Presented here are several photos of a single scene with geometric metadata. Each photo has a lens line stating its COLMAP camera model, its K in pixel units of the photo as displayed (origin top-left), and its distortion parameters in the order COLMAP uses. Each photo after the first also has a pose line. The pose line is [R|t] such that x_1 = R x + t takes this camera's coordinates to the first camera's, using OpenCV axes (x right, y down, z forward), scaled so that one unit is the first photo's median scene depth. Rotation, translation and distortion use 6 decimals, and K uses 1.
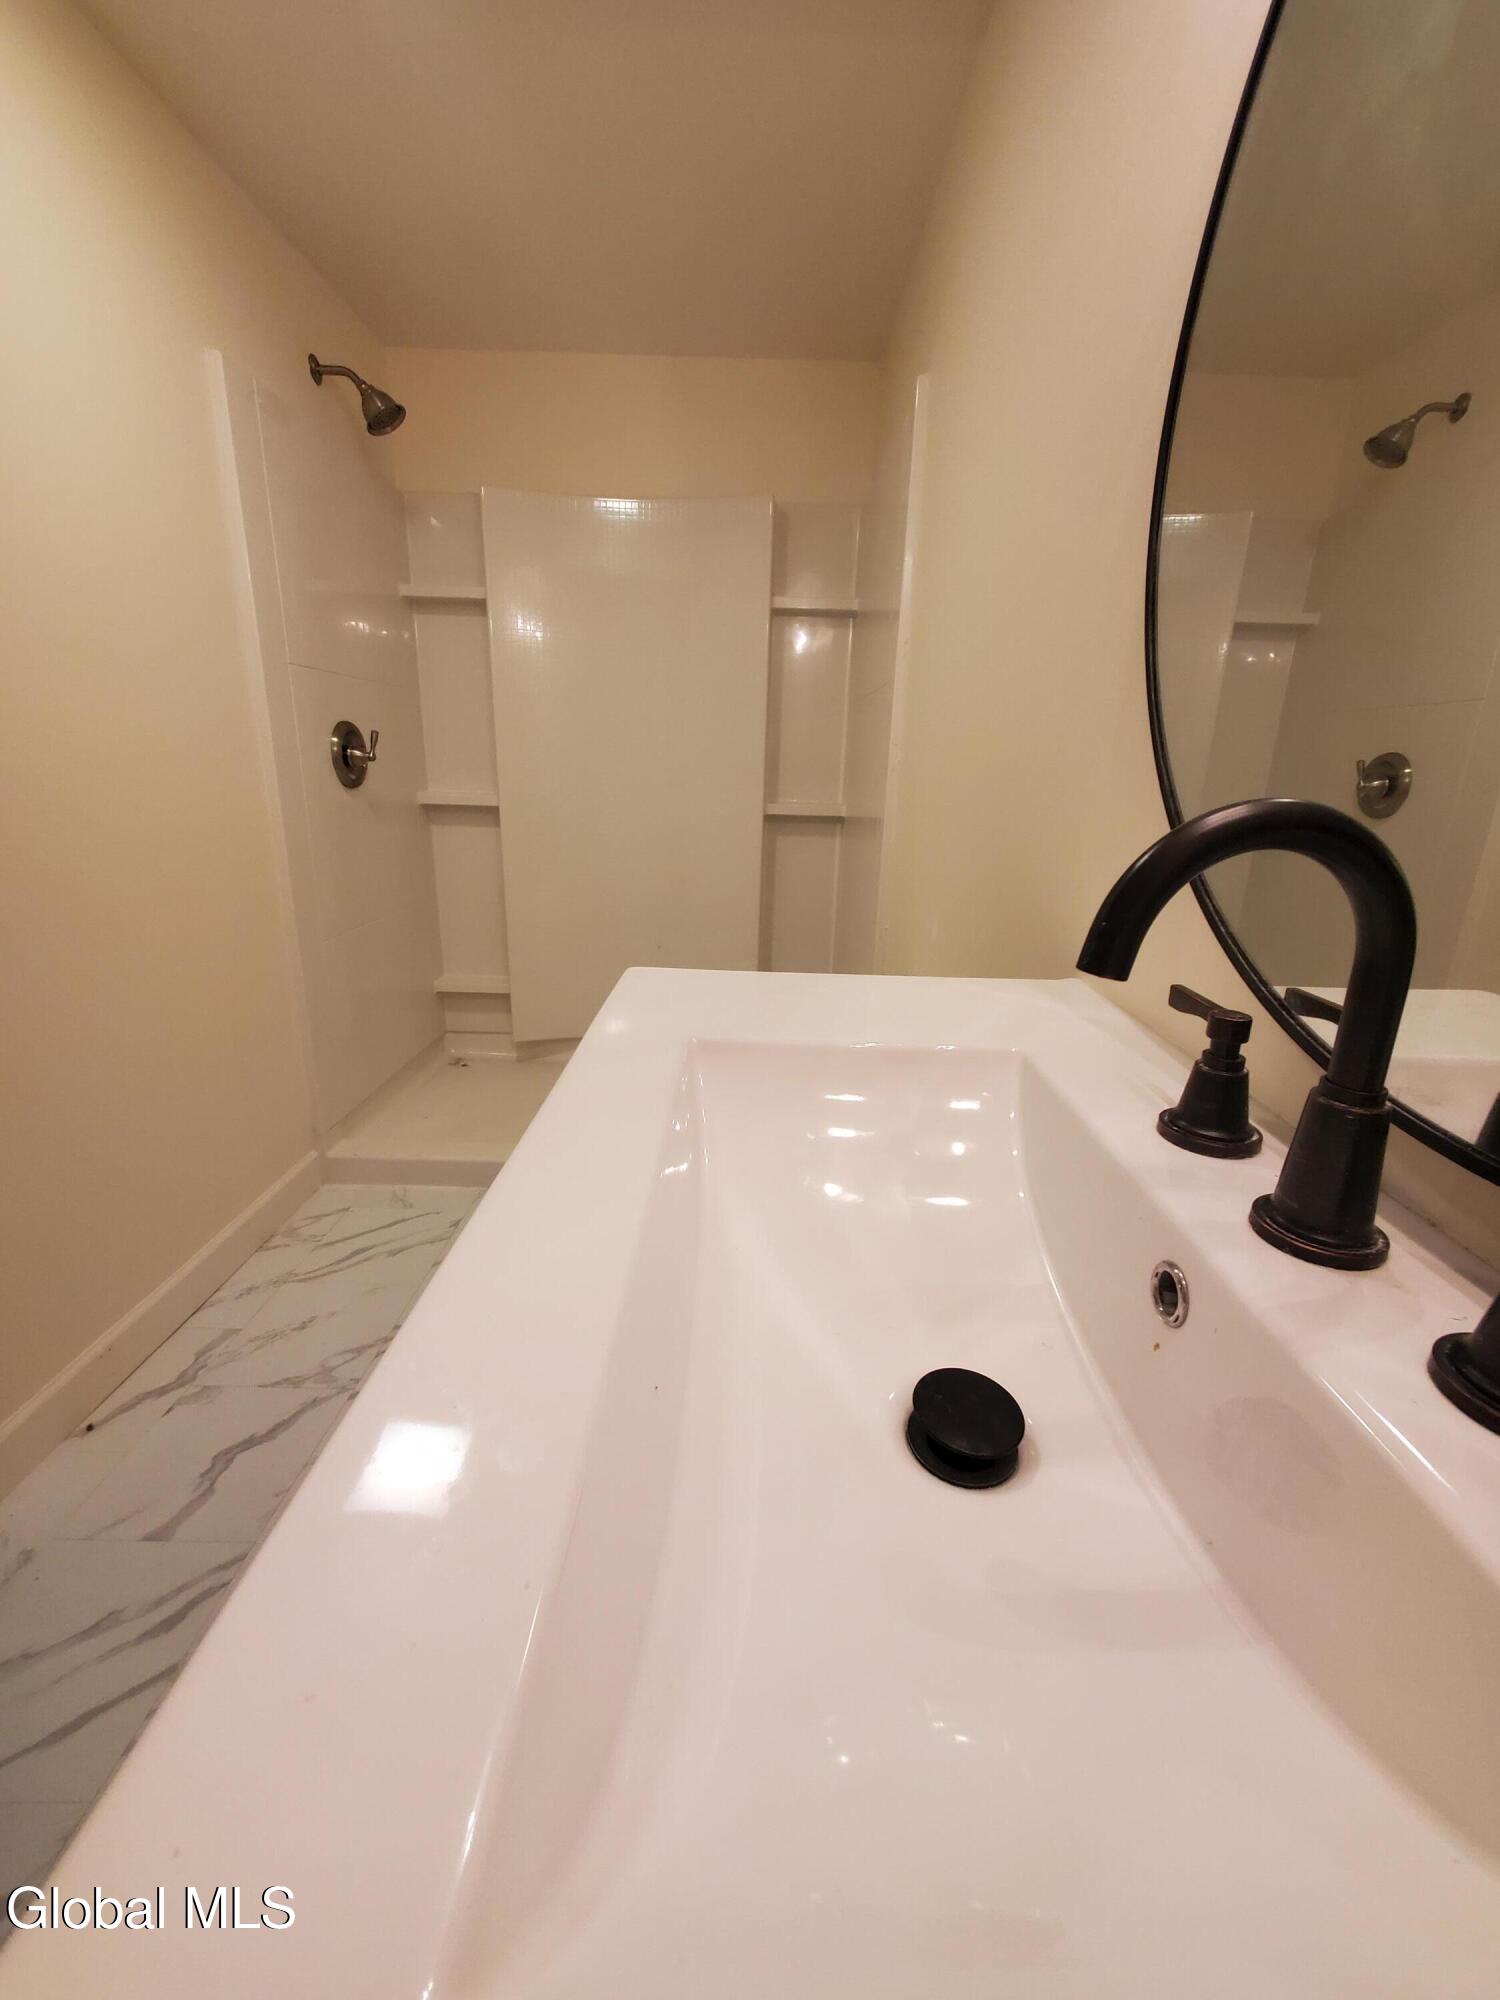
lens RADIAL K [[795.1, 0, 750.4], [0, 795.1, 997.4], [0, 0, 1]] dist [0.005984, -0.001279]
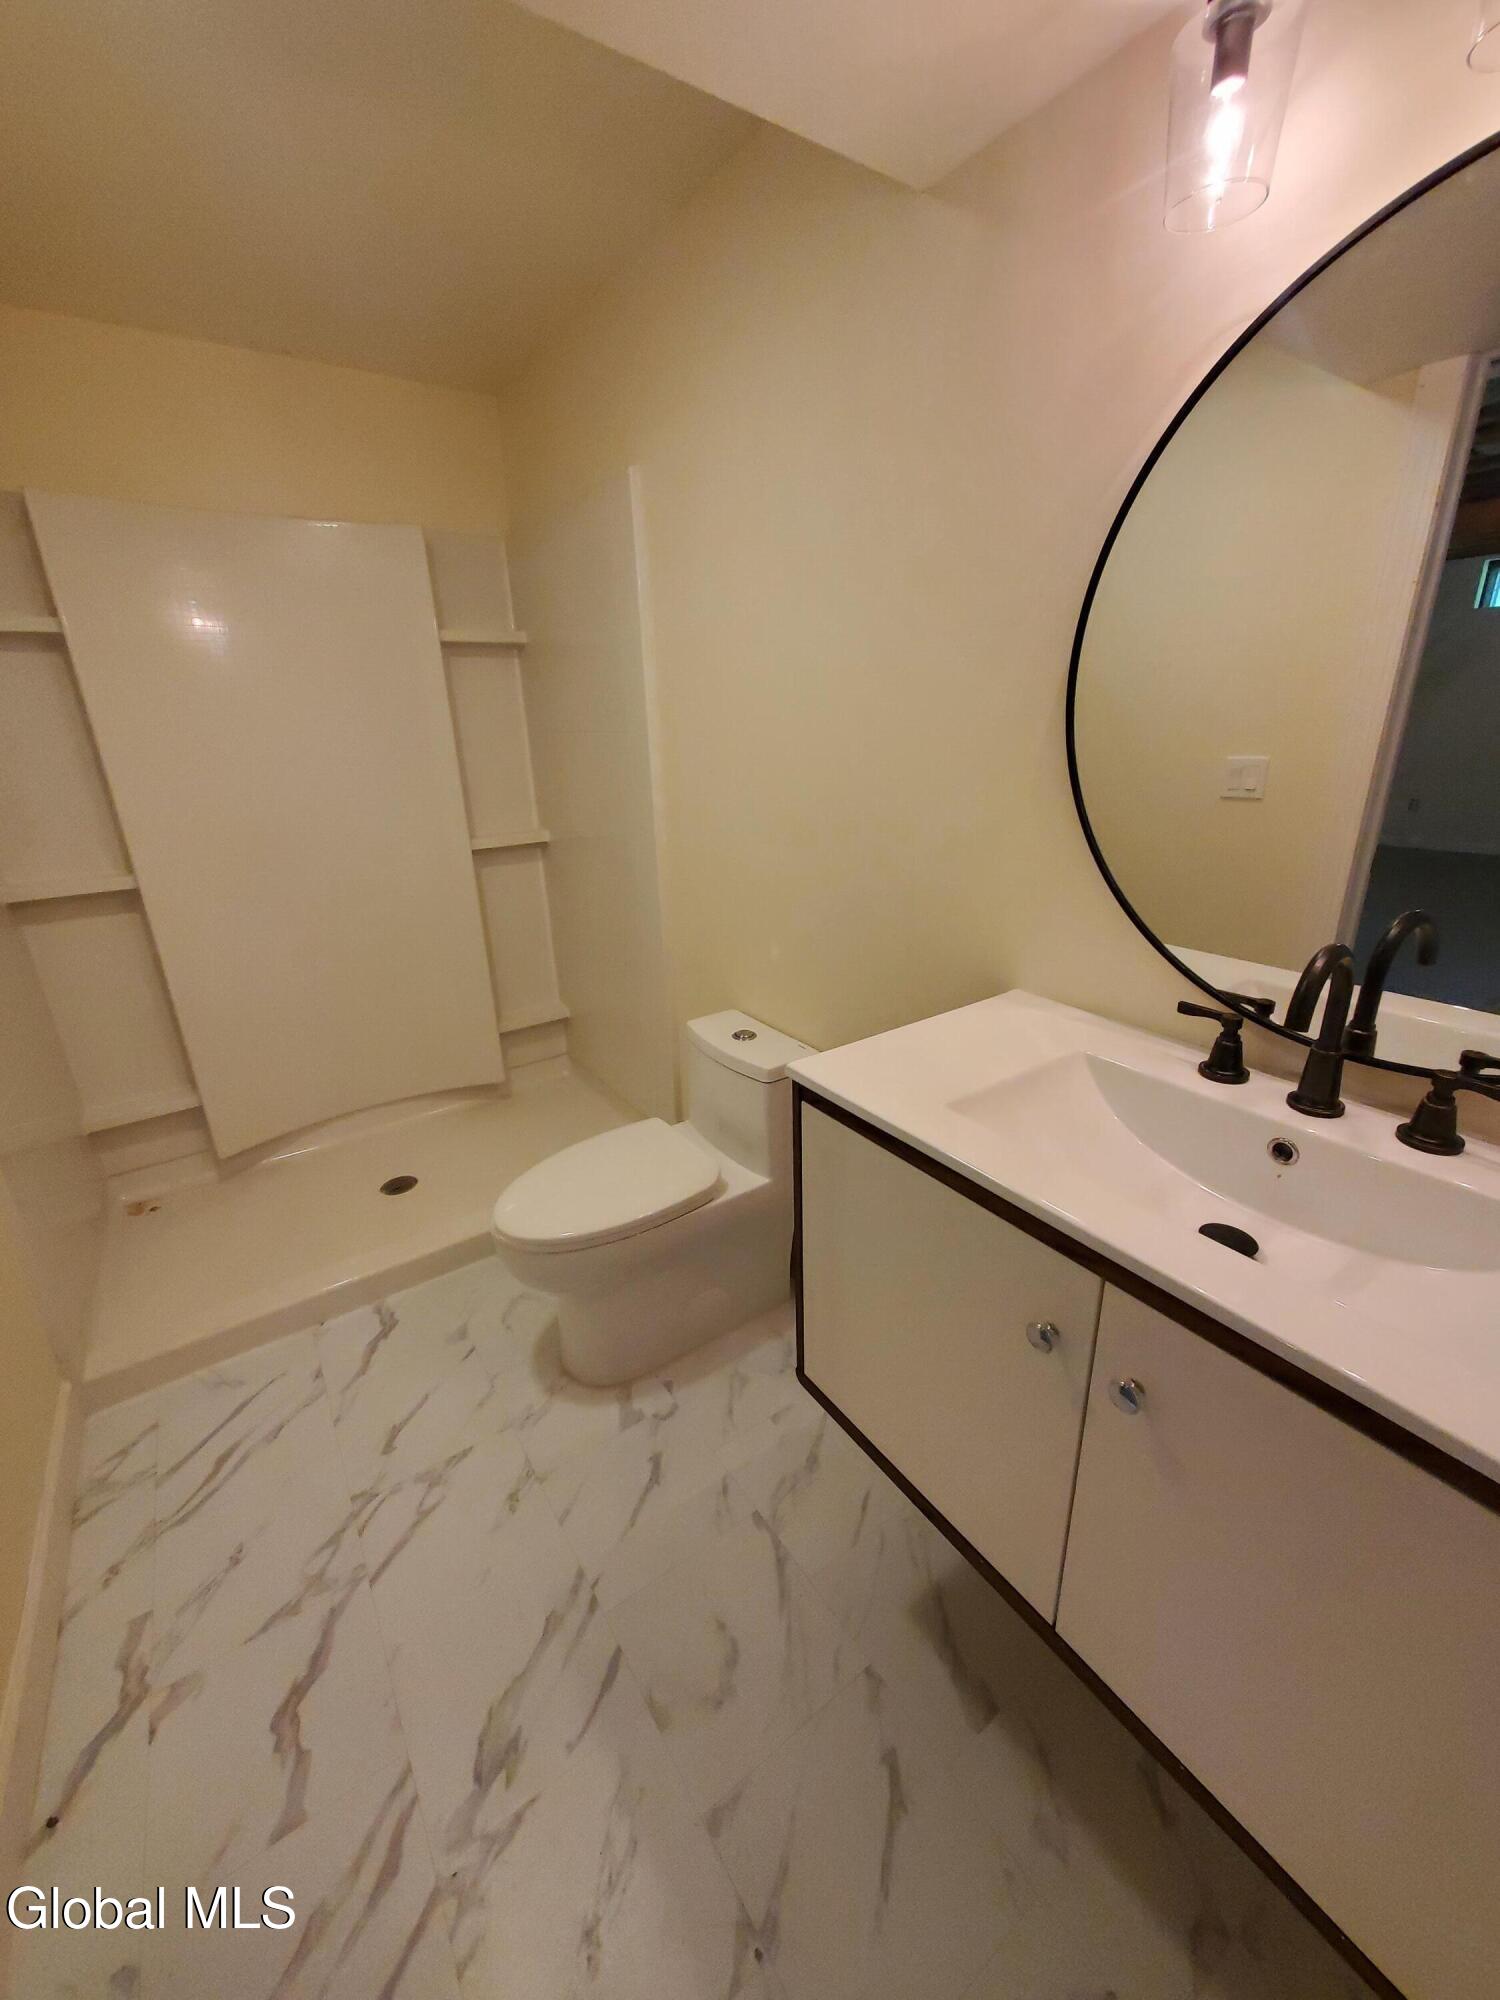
lens RADIAL K [[795.1, 0, 756.7], [0, 795.1, 999.4], [0, 0, 1]] dist [0.005984, -0.001279]
pose [[0.815032, -0.241456, 0.526708, -0.374134], [0.213337, 0.970227, 0.114657, -0.131295], [-0.538711, 0.018917, 0.842278, -0.021392]]
